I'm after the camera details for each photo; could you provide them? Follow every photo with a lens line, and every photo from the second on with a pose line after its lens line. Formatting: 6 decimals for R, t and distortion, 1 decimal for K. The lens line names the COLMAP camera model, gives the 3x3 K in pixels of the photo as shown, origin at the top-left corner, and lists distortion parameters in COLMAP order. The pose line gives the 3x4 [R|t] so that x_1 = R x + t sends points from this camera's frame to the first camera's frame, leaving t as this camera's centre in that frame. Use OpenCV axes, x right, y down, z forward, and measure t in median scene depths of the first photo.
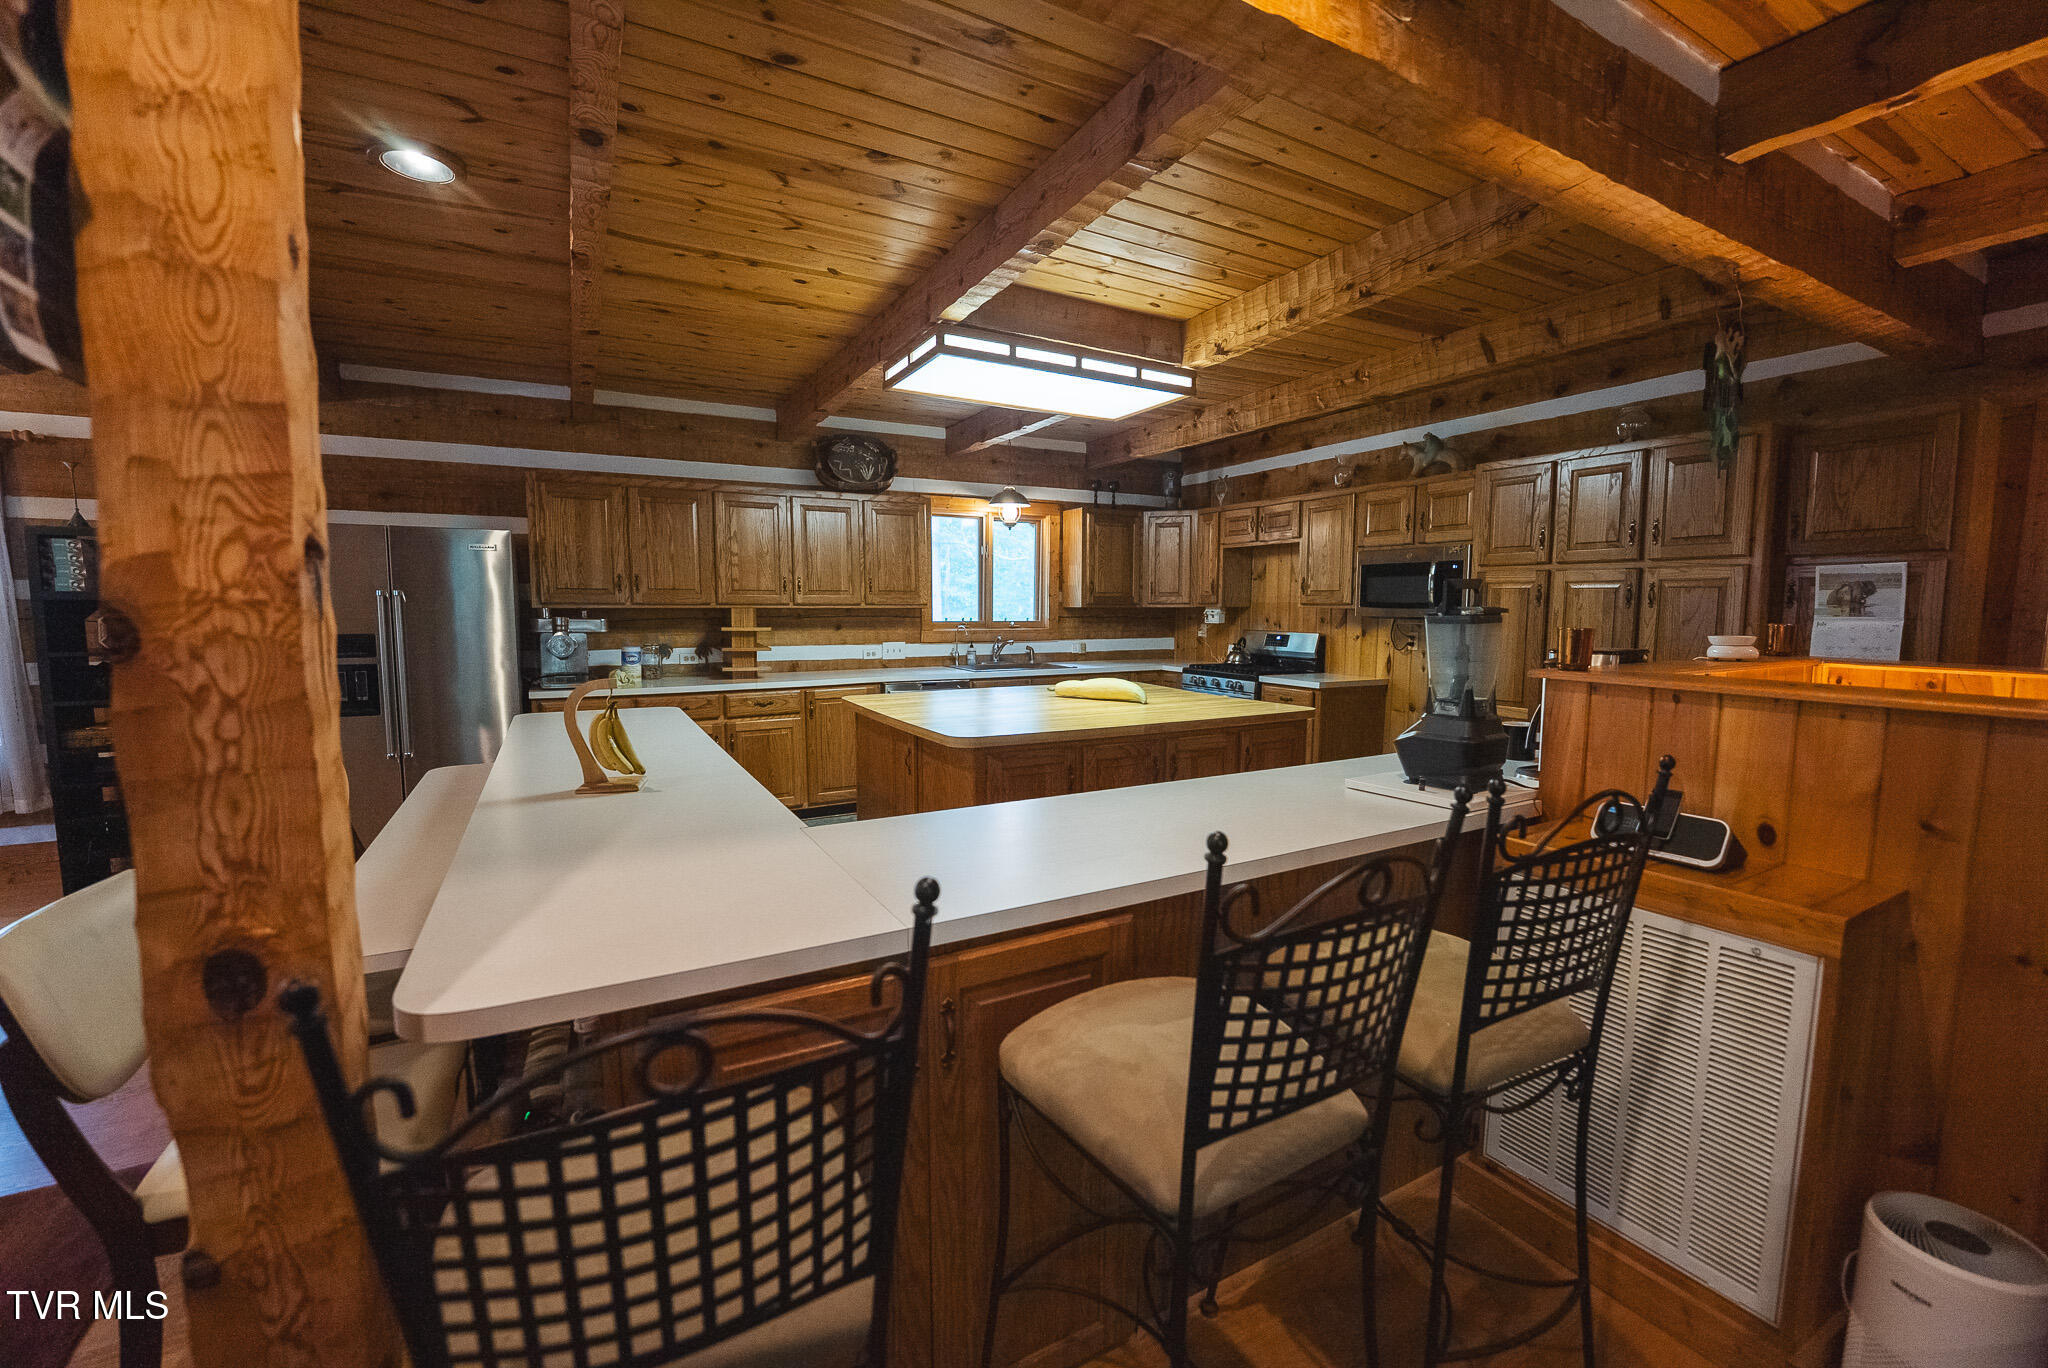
lens RADIAL K [[842.2, 0, 1025.1], [0, 842.2, 686.6], [0, 0, 1]] dist [-0.018216, 0.000462]
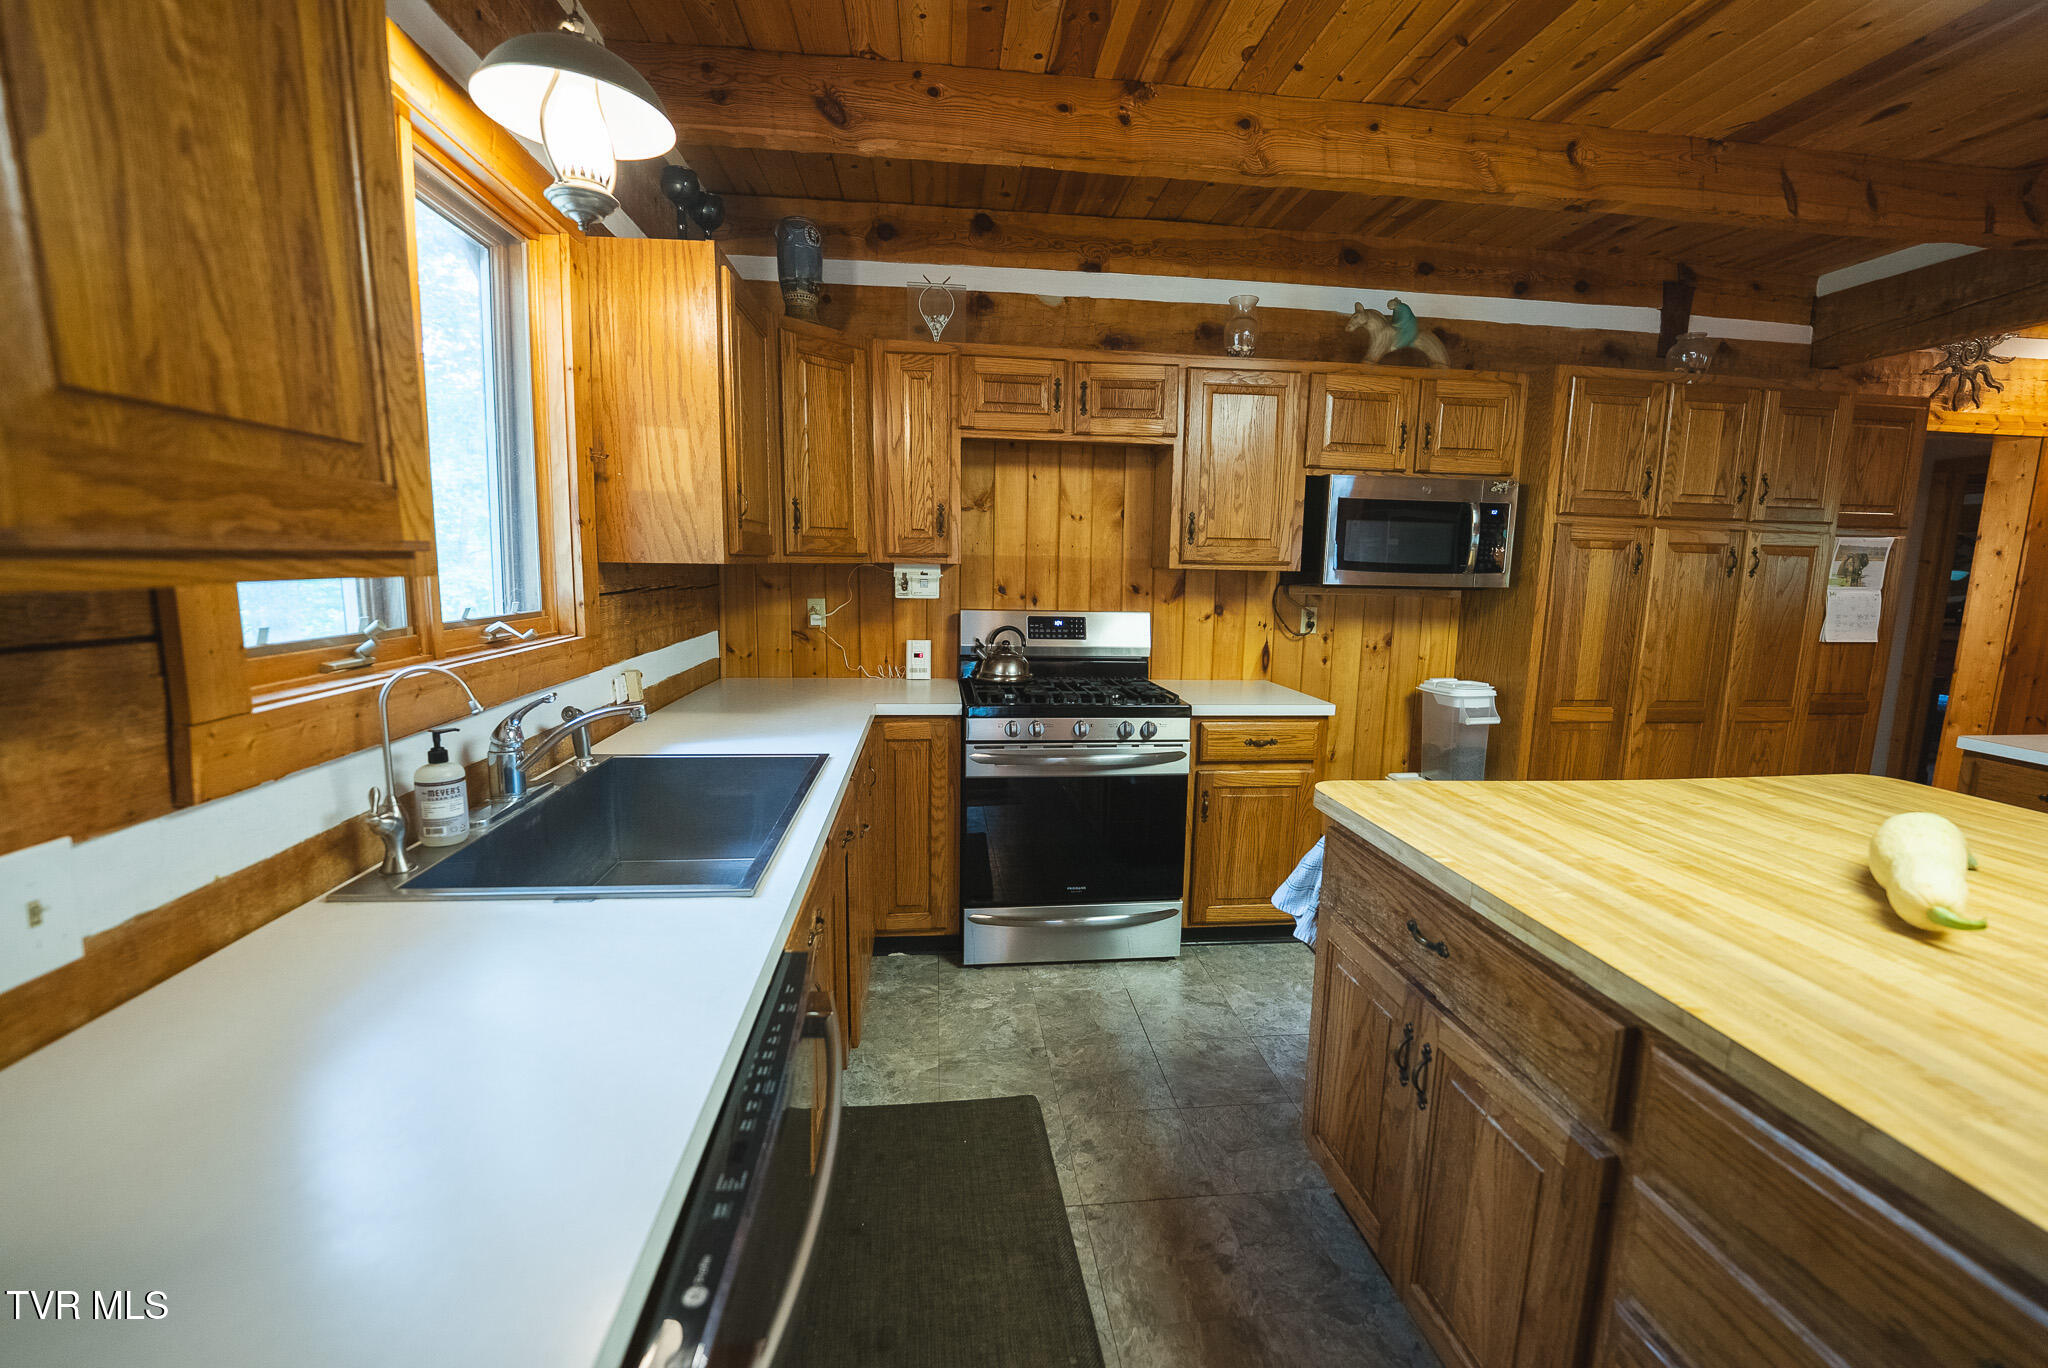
lens RADIAL K [[842.2, 0, 1032.3], [0, 842.2, 685.0], [0, 0, 1]] dist [-0.018216, 0.000462]
pose [[0.369402, -0.127120, 0.920534, -0.222176], [0.072484, 0.991523, 0.107836, -0.085798], [-0.926438, 0.026889, 0.375485, 0.900226]]
